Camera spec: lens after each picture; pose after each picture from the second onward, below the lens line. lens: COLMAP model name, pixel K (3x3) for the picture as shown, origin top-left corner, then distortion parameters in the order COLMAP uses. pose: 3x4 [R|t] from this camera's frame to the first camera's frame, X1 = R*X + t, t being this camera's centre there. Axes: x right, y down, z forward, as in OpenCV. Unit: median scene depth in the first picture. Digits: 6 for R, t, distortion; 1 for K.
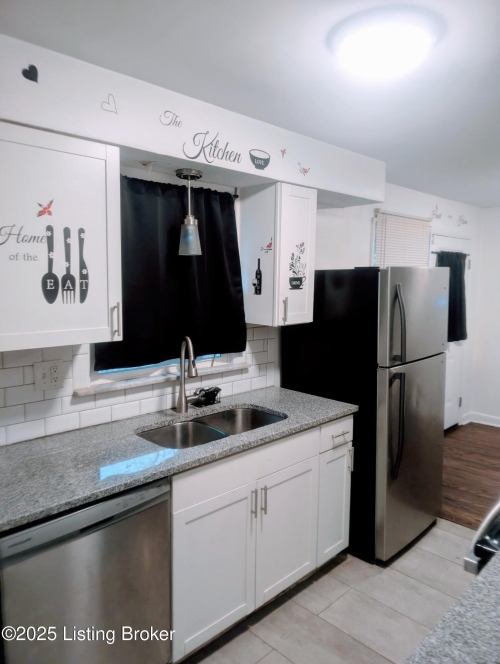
lens RADIAL K [[490.5, 0, 256.6], [0, 490.5, 328.4], [0, 0, 1]] dist [-0.001639, -0.007526]
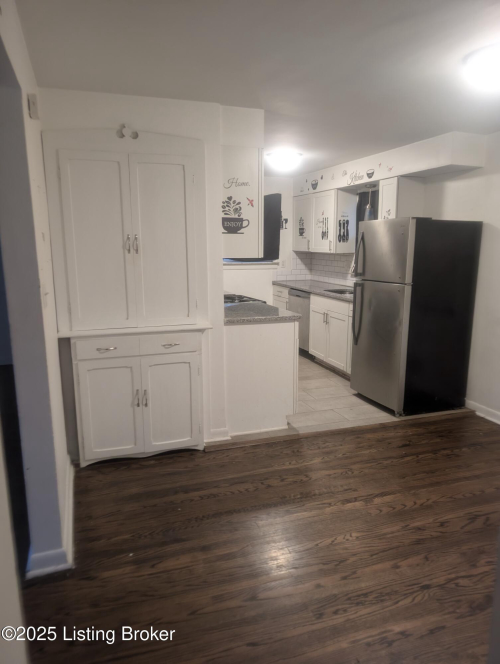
lens RADIAL K [[490.5, 0, 256.6], [0, 490.5, 328.4], [0, 0, 1]] dist [-0.001639, -0.007526]
pose [[-0.431855, 0.146003, -0.890048, 2.424358], [-0.101039, 0.972768, 0.208597, -0.095499], [0.896266, 0.180013, -0.405343, 1.694317]]
